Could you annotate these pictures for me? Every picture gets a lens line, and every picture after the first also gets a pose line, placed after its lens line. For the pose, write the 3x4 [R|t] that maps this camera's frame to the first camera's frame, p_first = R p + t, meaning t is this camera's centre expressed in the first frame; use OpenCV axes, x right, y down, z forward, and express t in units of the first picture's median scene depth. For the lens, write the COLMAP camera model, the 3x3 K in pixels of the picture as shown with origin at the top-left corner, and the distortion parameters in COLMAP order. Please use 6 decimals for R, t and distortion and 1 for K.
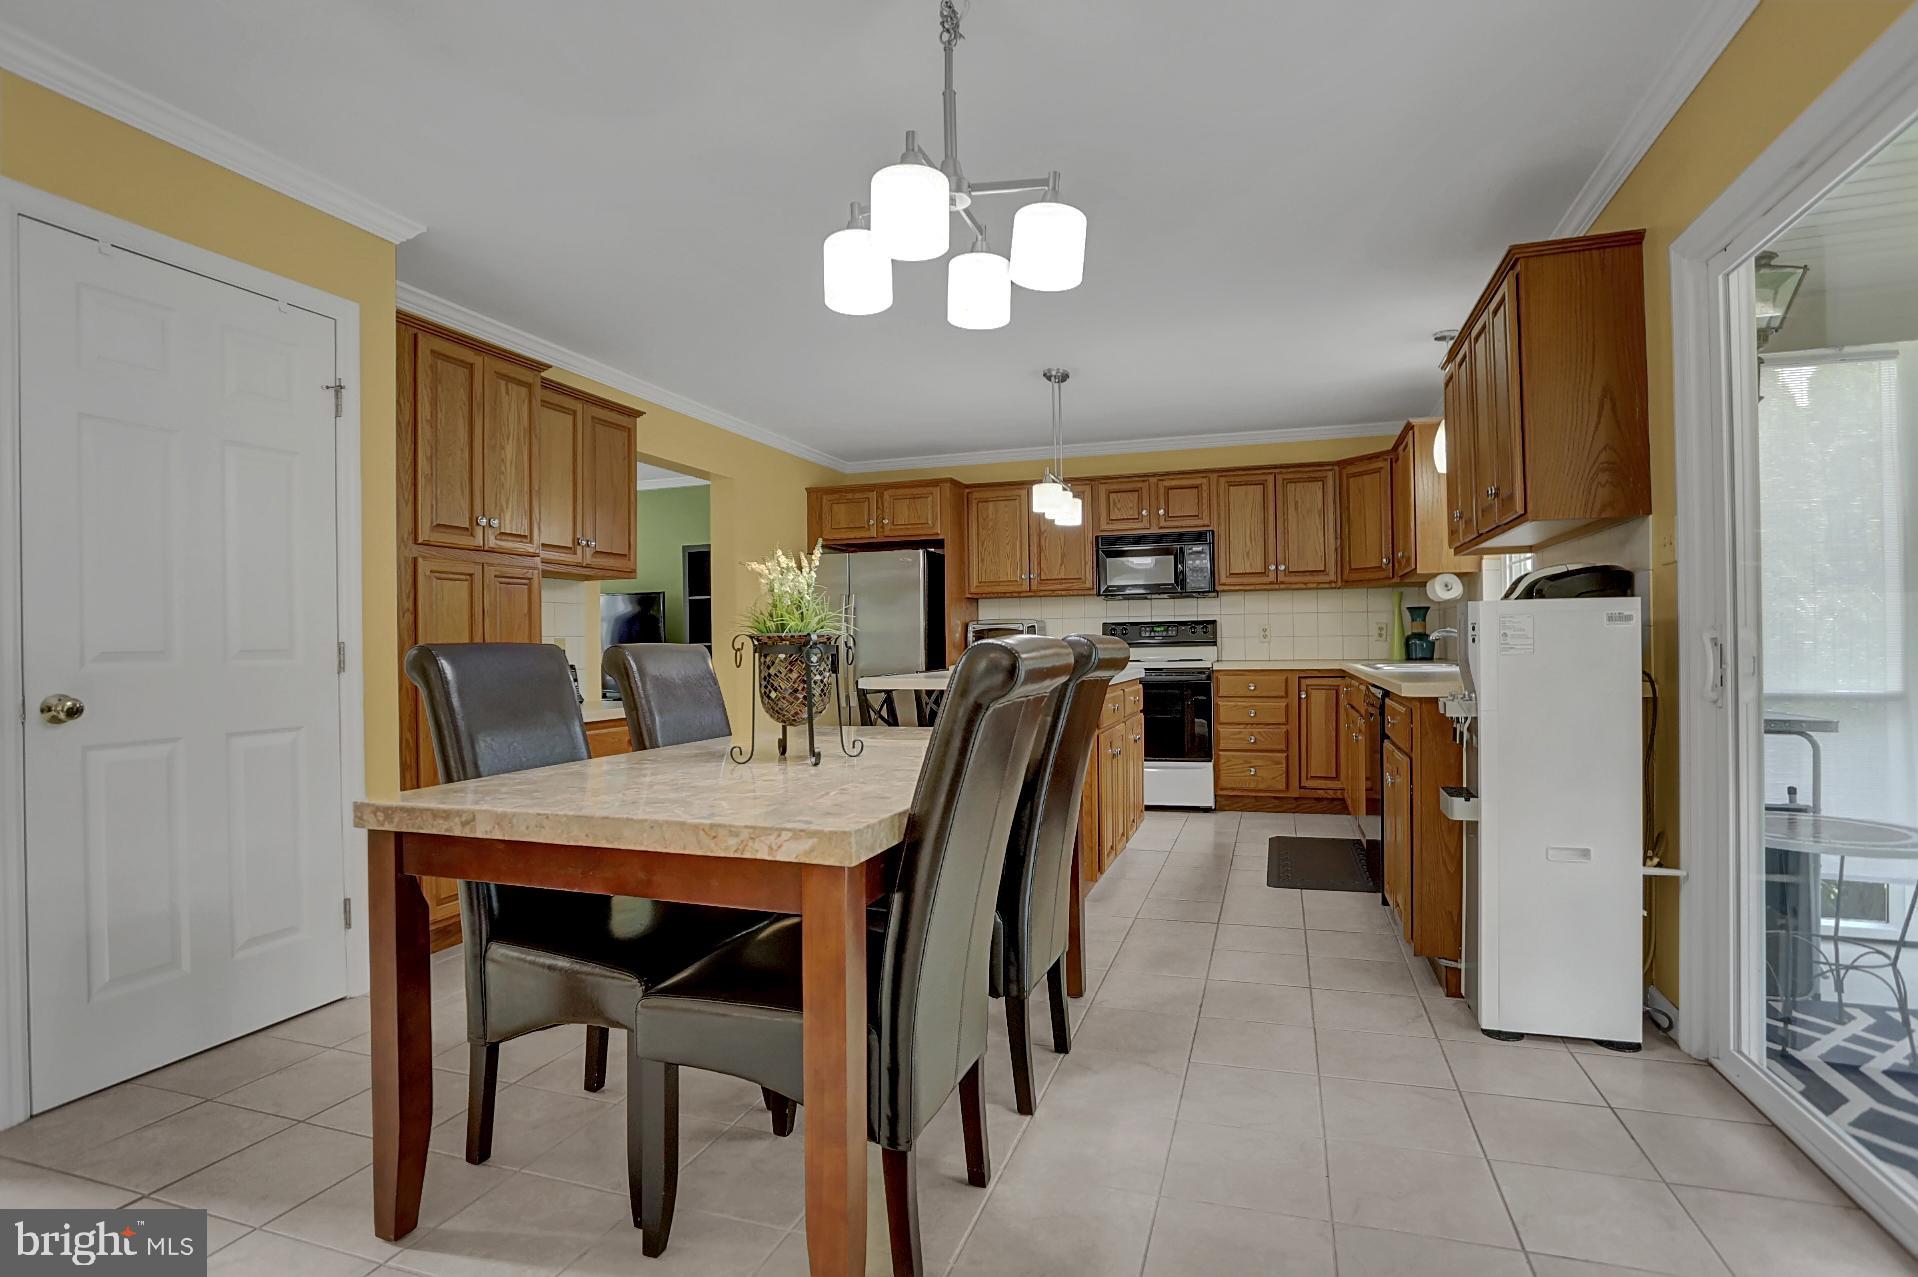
lens RADIAL K [[970.0, 0, 960.4], [0, 970.0, 651.1], [0, 0, 1]] dist [-0.036211, 0.000700]
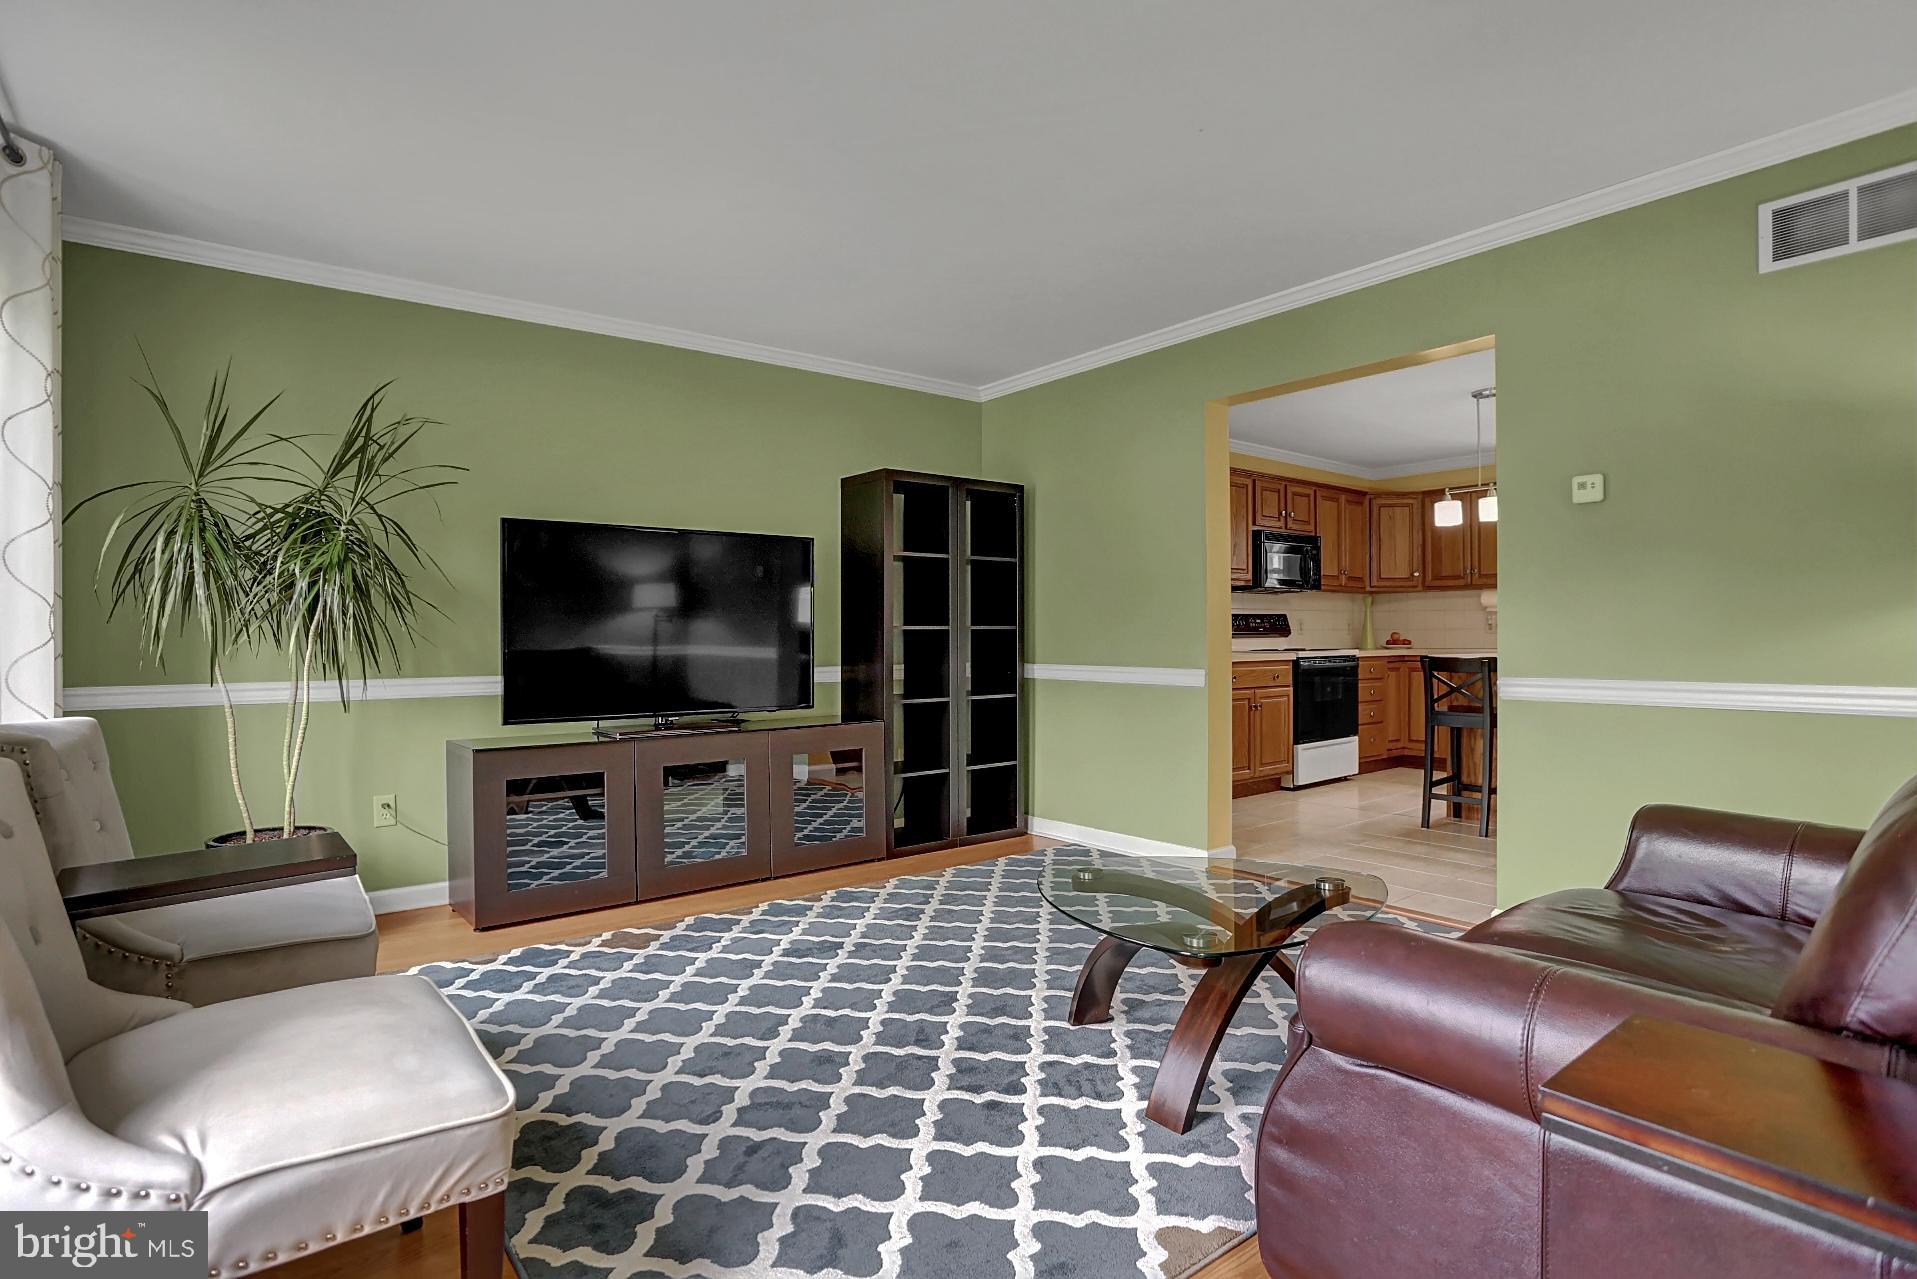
lens RADIAL K [[969.5, 0, 960.5], [0, 969.5, 634.9], [0, 0, 1]] dist [-0.036211, 0.000700]
pose [[0.562596, 0.002886, 0.826727, -0.951960], [0.006284, 0.999950, -0.007767, -0.001365], [-0.826708, 0.009565, 0.562549, 0.715695]]
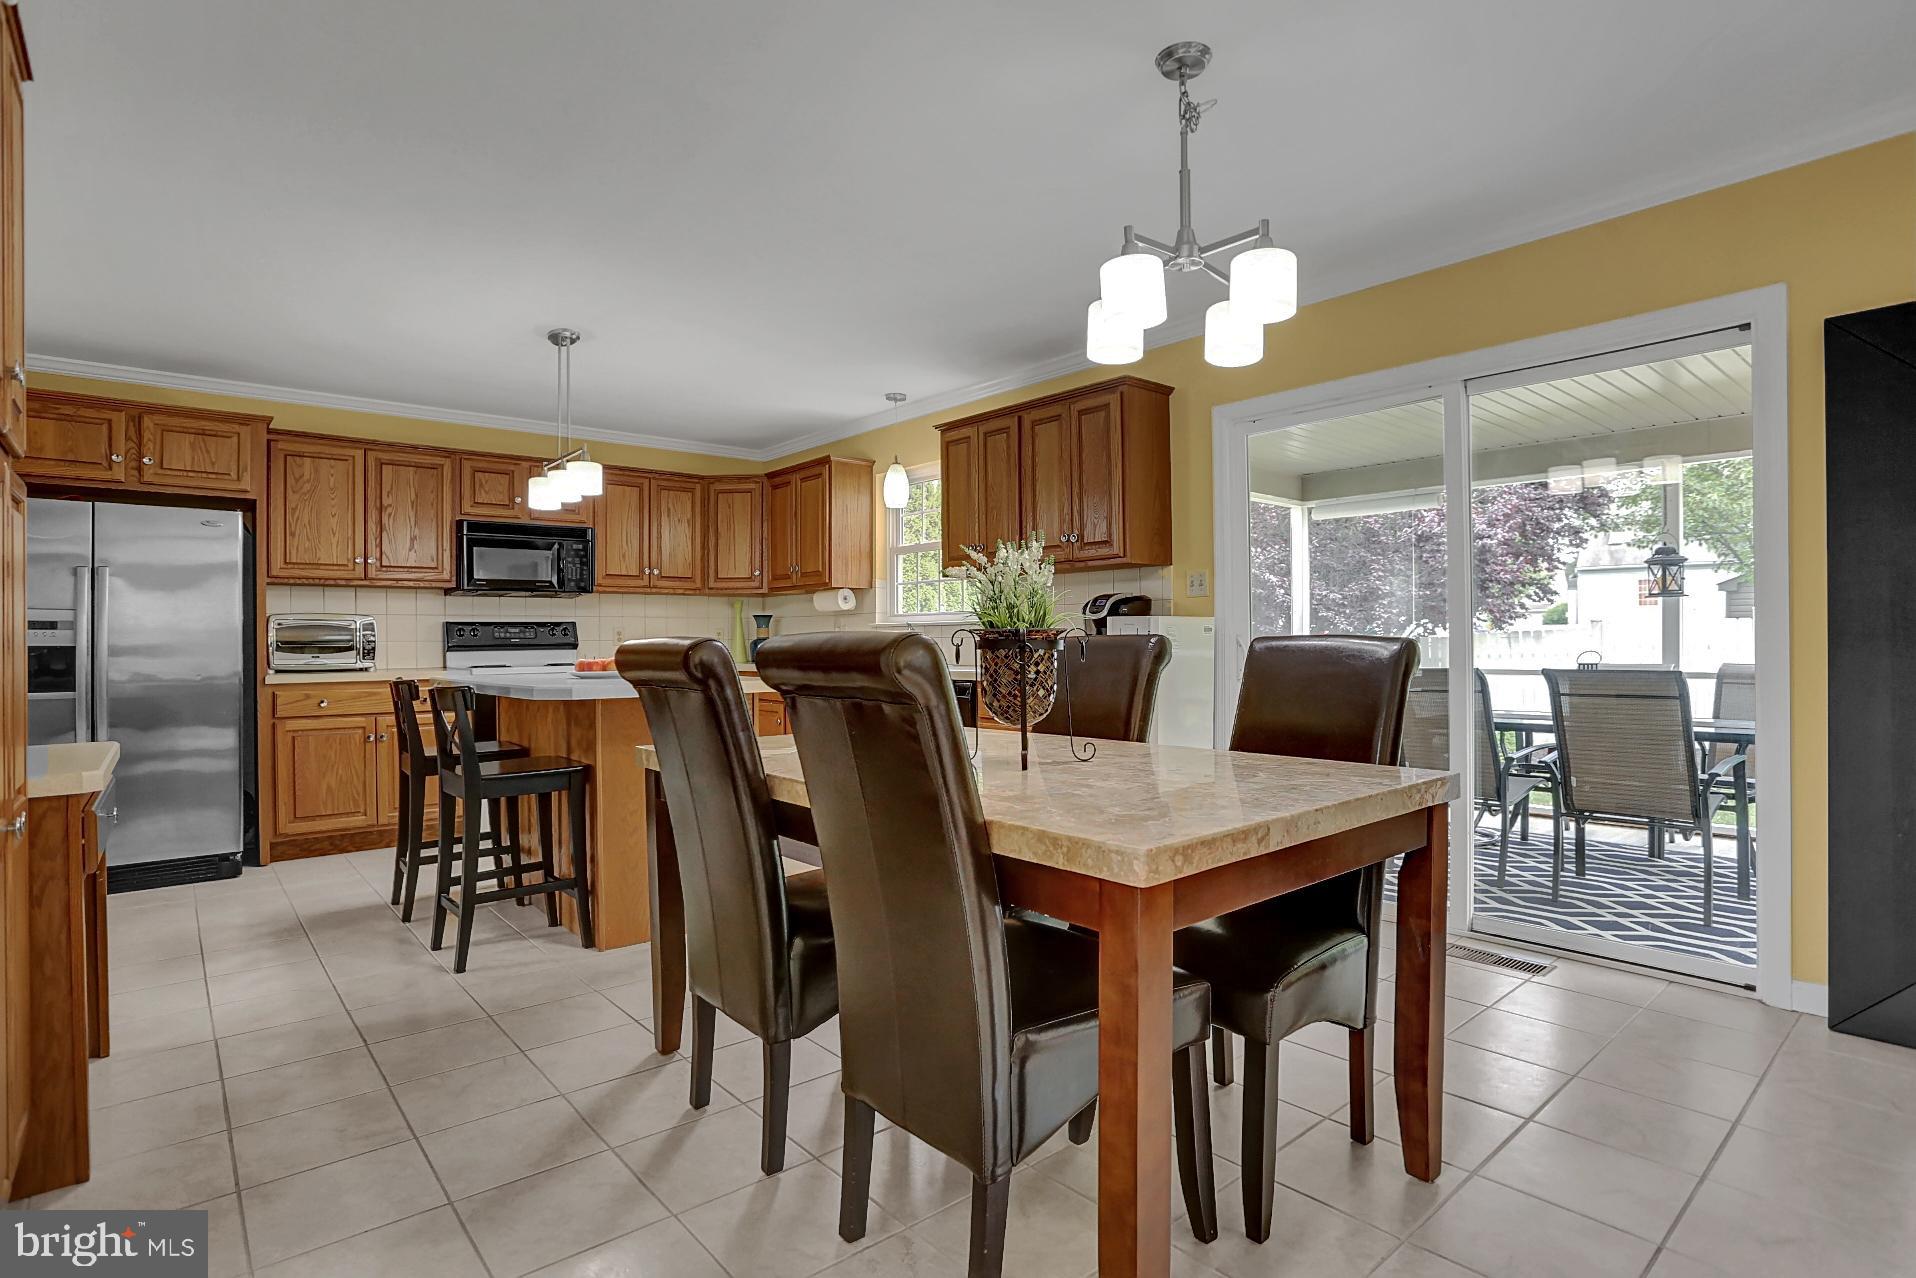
lens RADIAL K [[968.9, 0, 960.6], [0, 968.9, 638.8], [0, 0, 1]] dist [-0.036211, 0.000700]
pose [[0.502820, 0.009091, 0.864343, -0.381615], [0.008068, 0.999852, -0.015210, 0.002000], [-0.864354, 0.014622, 0.502672, 0.212647]]
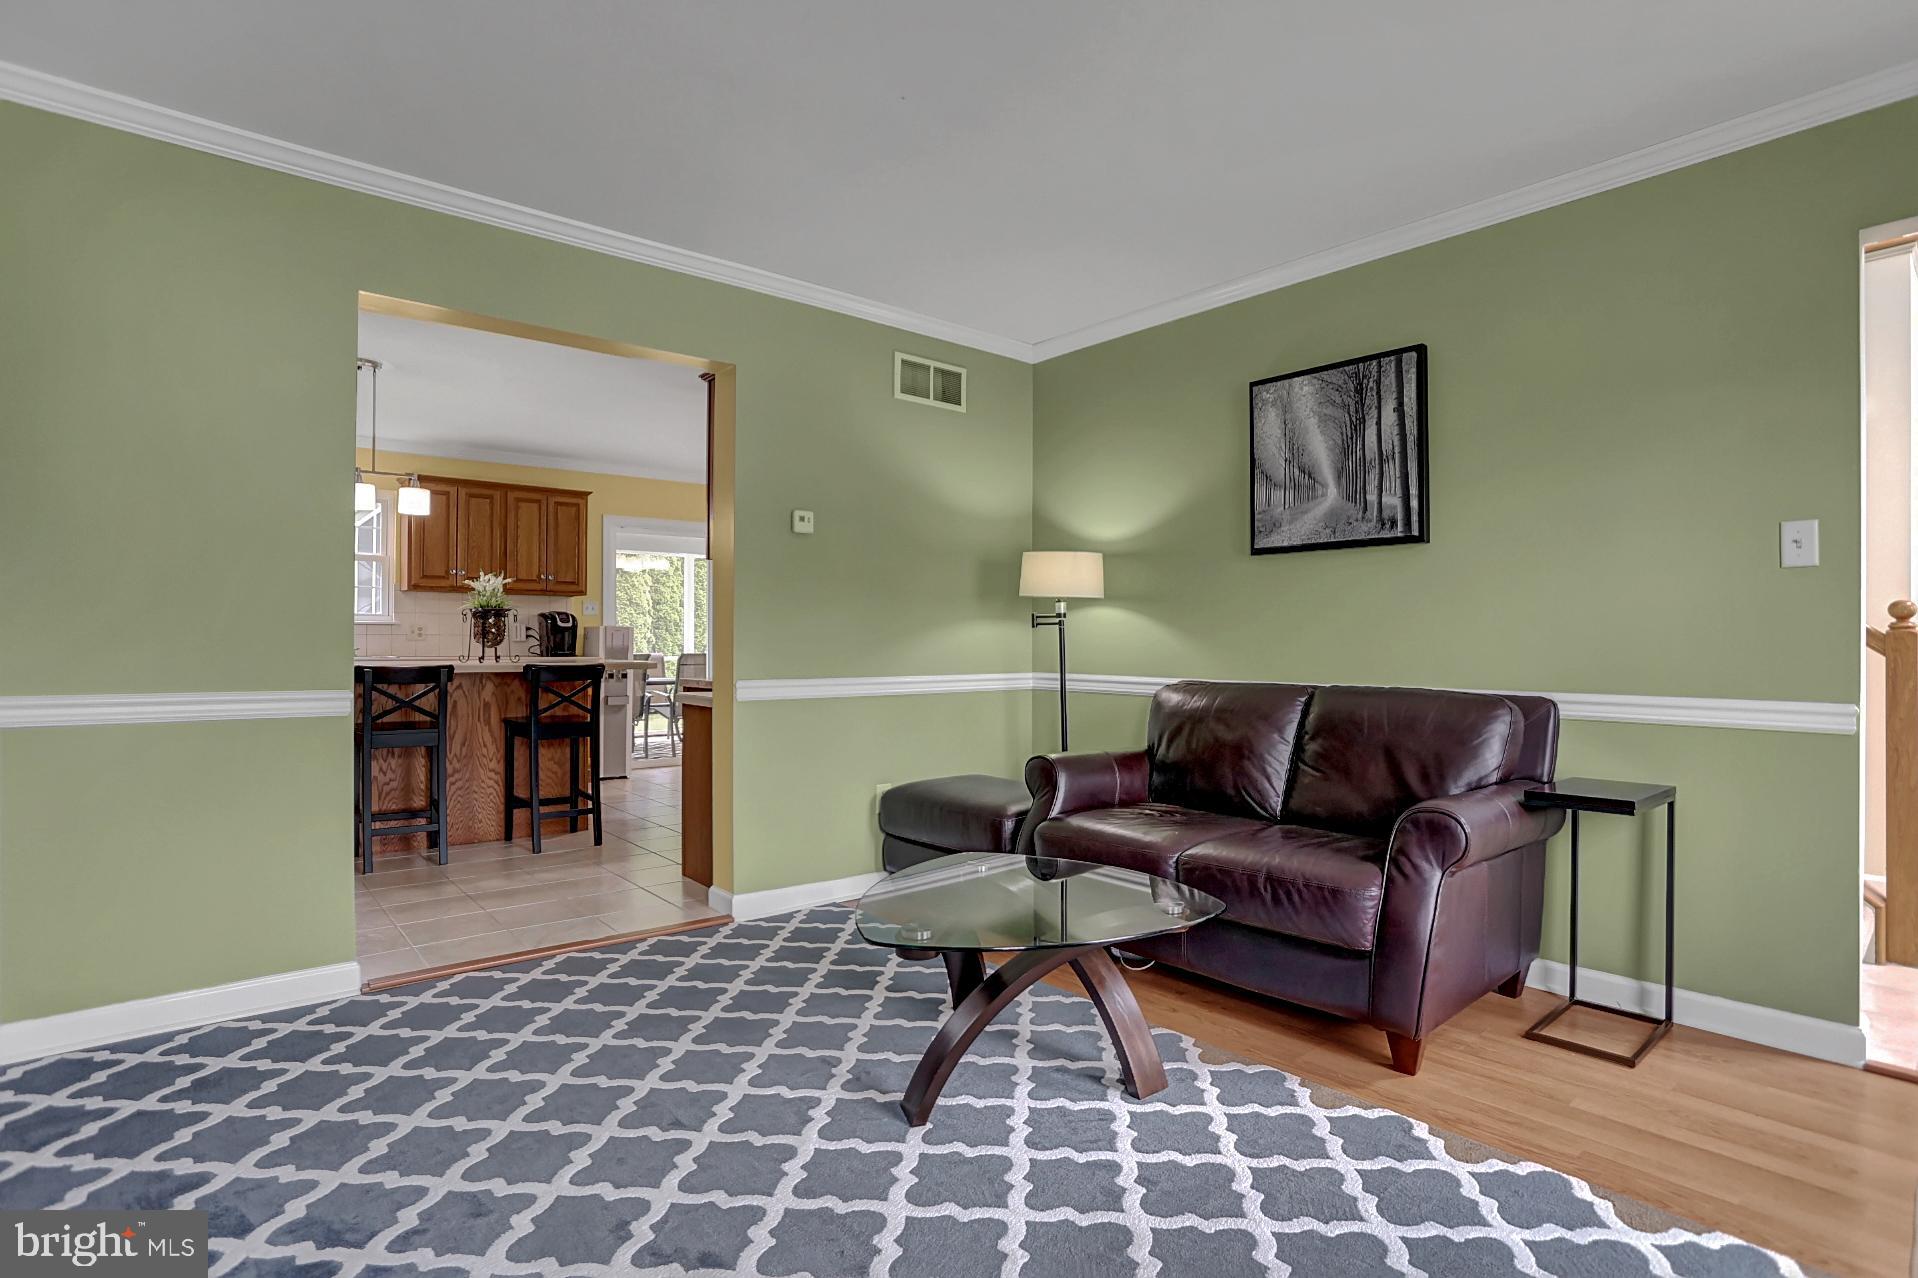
lens RADIAL K [[970.0, 0, 952.7], [0, 970.0, 637.2], [0, 0, 1]] dist [-0.036211, 0.000700]
pose [[-0.850030, 0.005938, 0.526701, -0.732003], [0.004205, 0.999981, -0.004488, -0.003455], [-0.526718, -0.001600, -0.850039, 1.272332]]
